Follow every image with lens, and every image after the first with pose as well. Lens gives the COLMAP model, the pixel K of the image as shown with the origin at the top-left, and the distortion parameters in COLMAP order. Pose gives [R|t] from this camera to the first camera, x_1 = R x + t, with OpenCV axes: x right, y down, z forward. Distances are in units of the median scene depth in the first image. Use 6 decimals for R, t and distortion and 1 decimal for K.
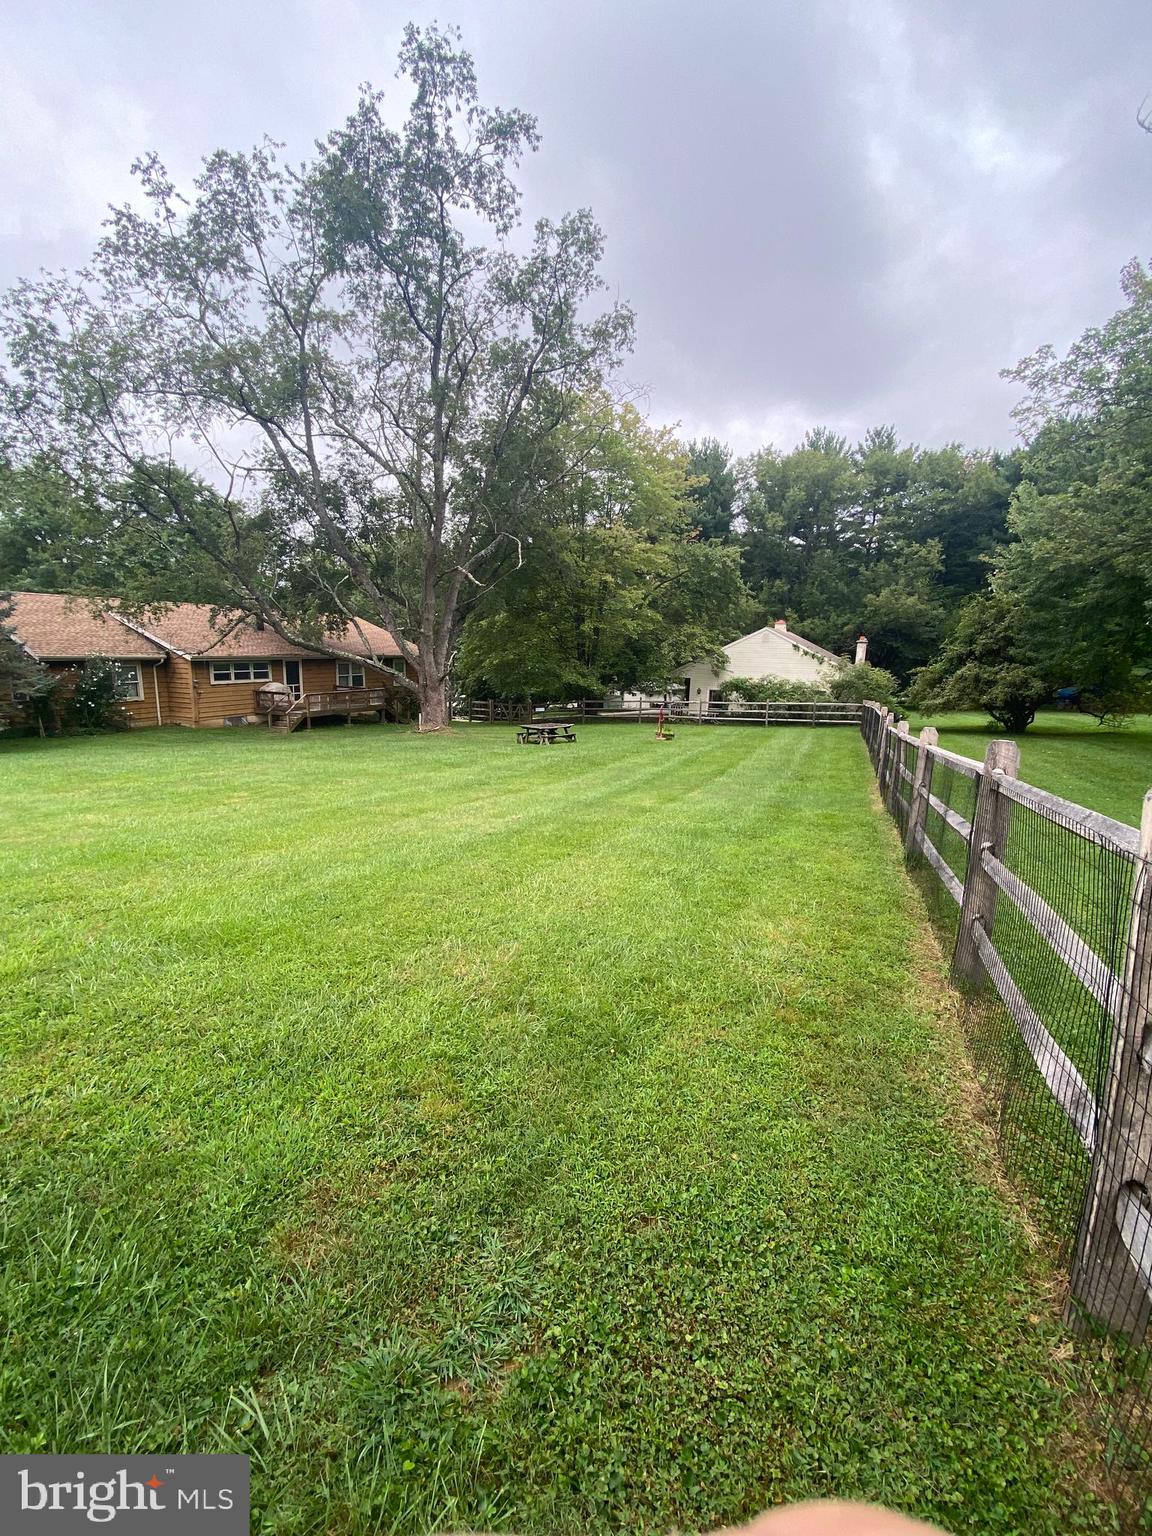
lens RADIAL K [[645.5, 0, 576.0], [0, 645.5, 768.0], [0, 0, 1]] dist [0.000481, -0.012453]
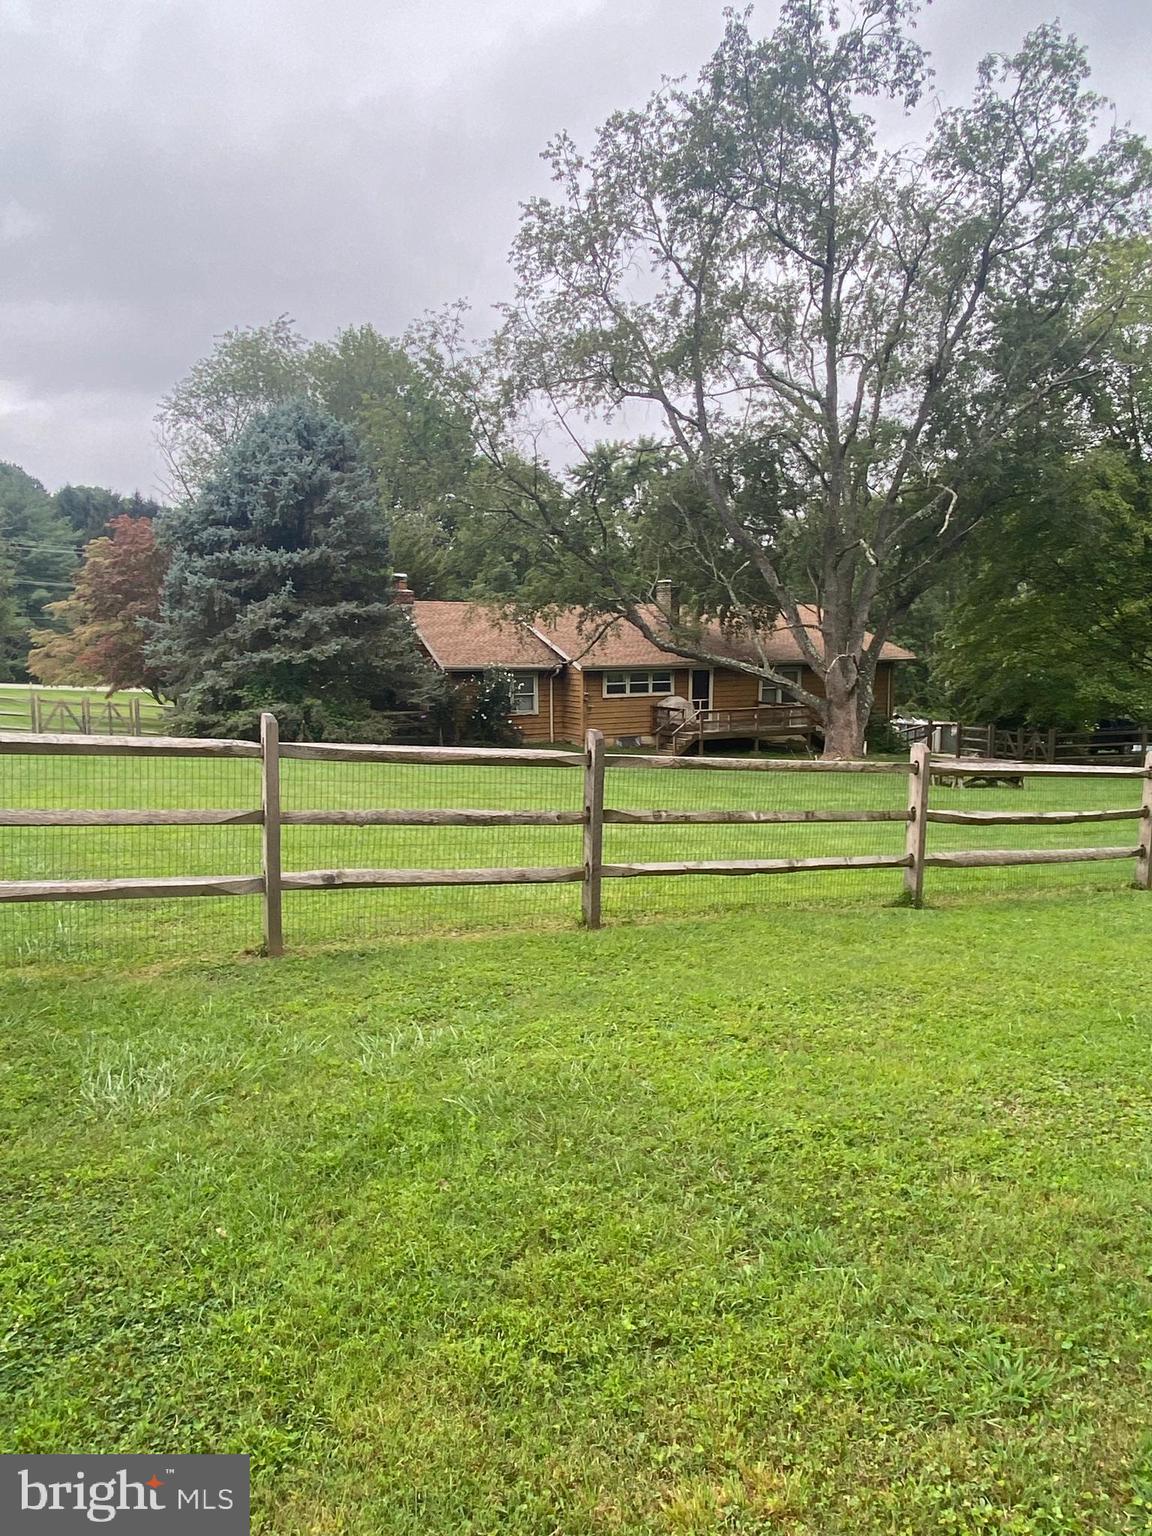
lens RADIAL K [[1020.7, 0, 576.0], [0, 1020.7, 768.0], [0, 0, 1]] dist [0.036494, -0.046967]
pose [[0.792345, 0.049146, -0.608090, 0.265325], [-0.090048, 0.995254, -0.036896, 0.018433], [0.603391, 0.083992, 0.793010, -0.101162]]
